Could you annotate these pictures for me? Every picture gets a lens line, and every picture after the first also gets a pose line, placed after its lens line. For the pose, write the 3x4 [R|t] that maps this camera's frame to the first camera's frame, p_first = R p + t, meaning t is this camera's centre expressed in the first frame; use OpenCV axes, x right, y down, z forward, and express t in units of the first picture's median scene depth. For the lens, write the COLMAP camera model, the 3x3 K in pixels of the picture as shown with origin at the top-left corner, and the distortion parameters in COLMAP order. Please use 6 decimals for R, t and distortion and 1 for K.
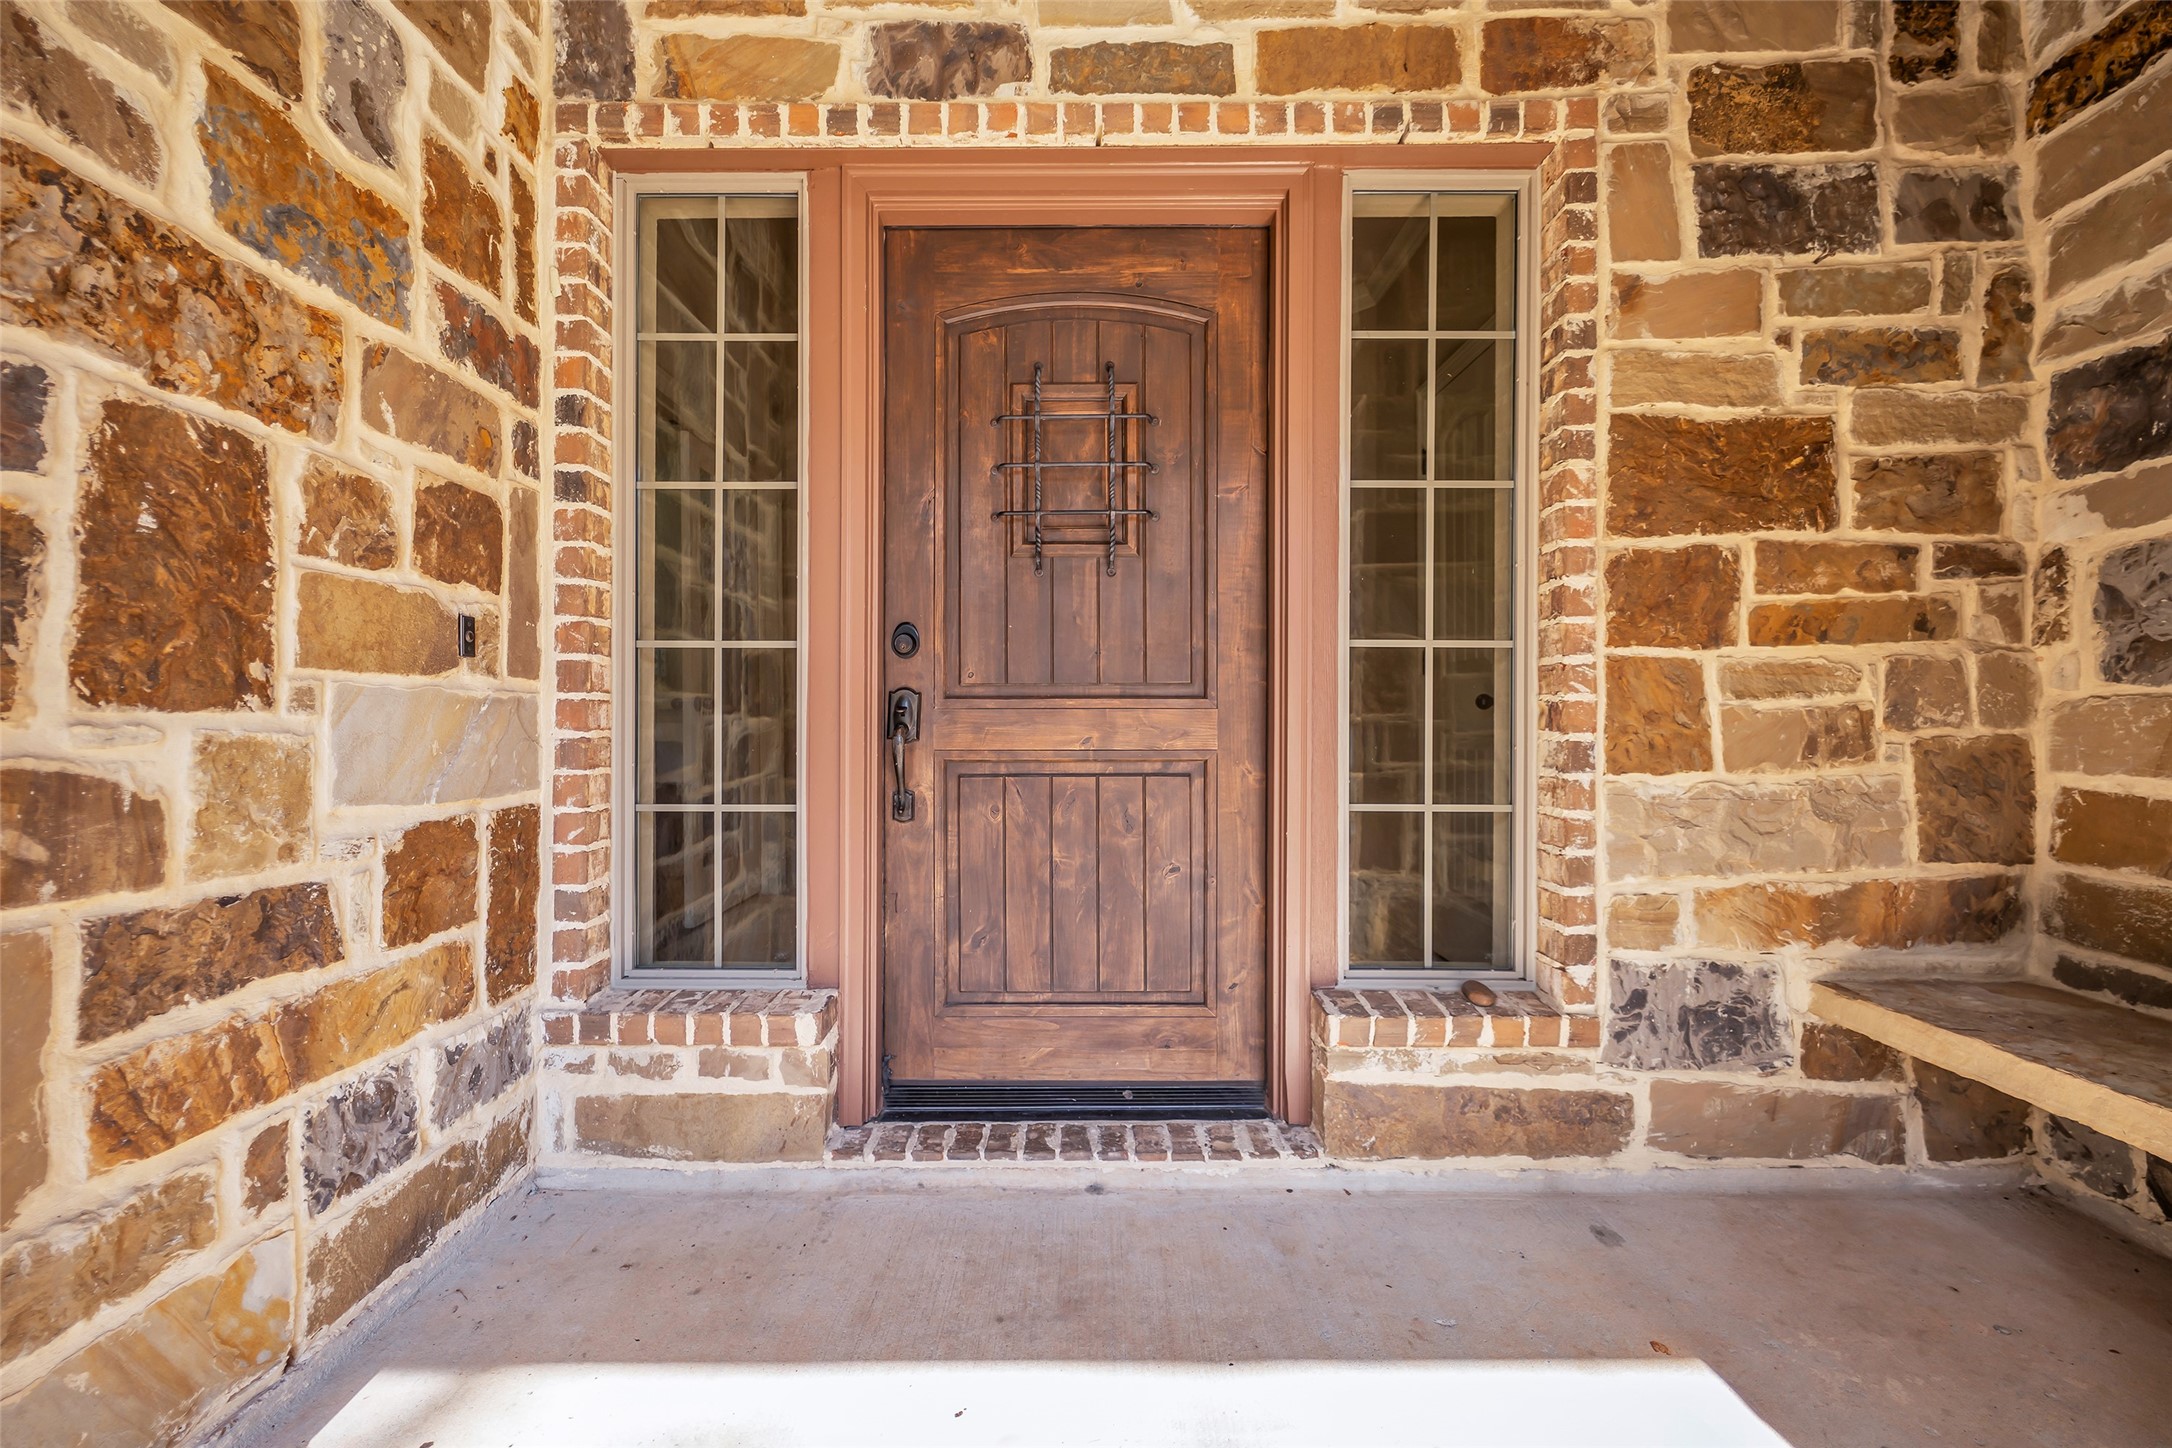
lens RADIAL K [[882.0, 0, 1082.4], [0, 882.0, 714.8], [0, 0, 1]] dist [0.001199, -0.002799]
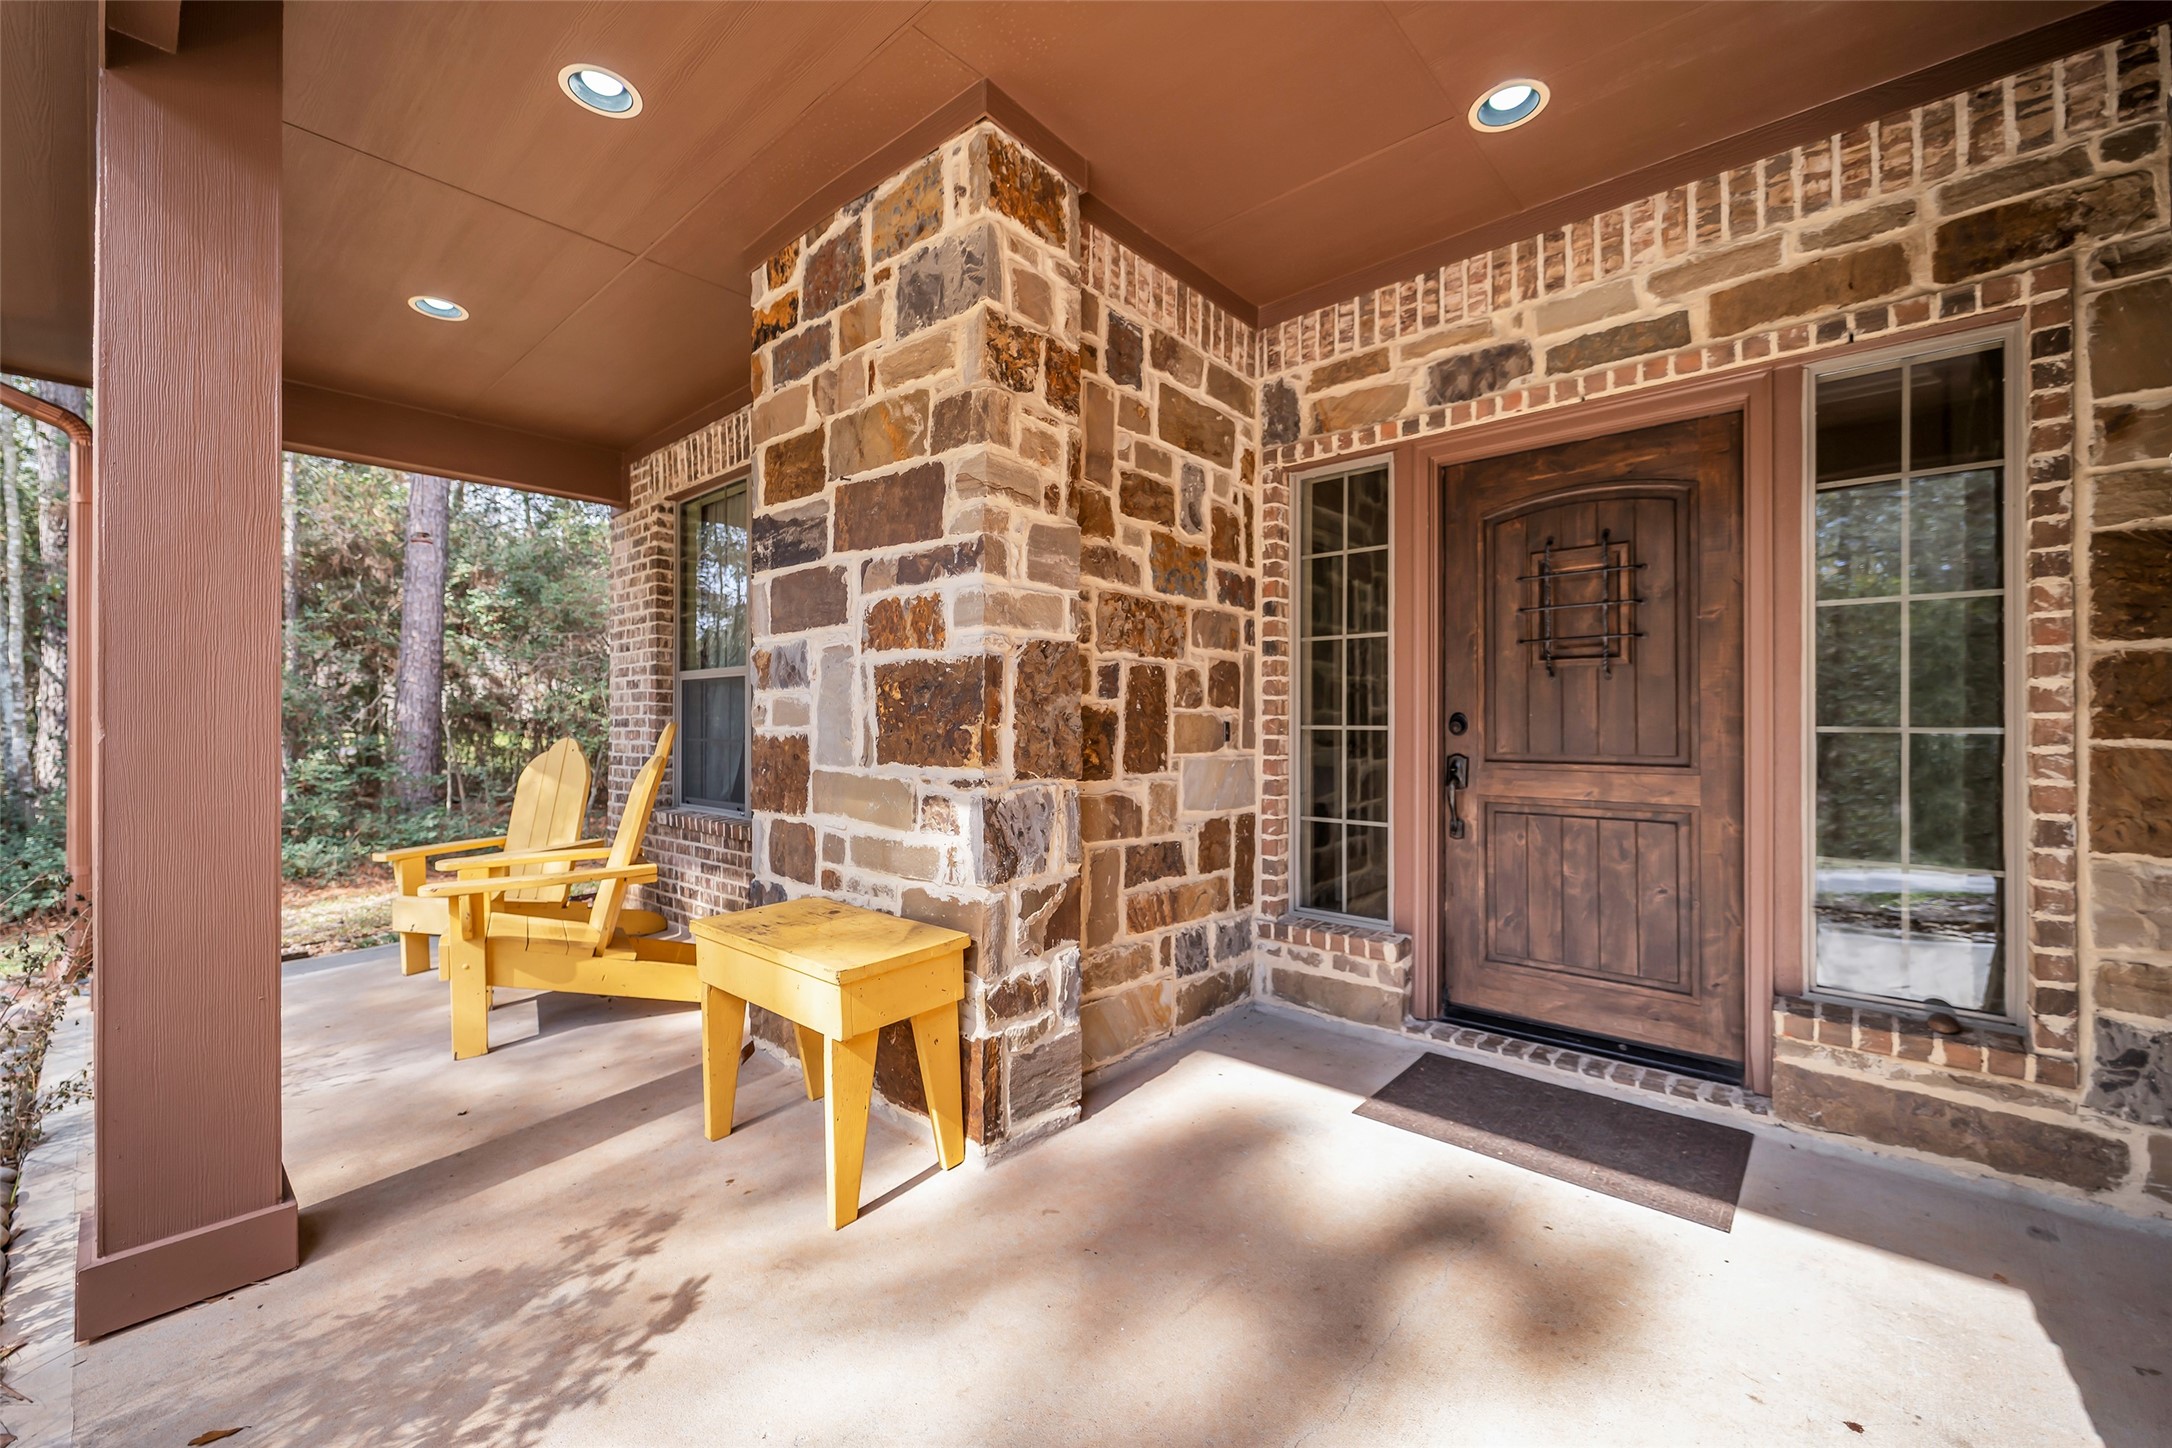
lens RADIAL K [[869.2, 0, 1076.4], [0, 869.2, 720.6], [0, 0, 1]] dist [0.000881, 0.000417]
pose [[0.745799, -0.002095, -0.666168, 0.368087], [-0.000719, 0.999992, -0.003950, -0.094690], [0.666171, 0.003425, 0.745791, -0.695005]]
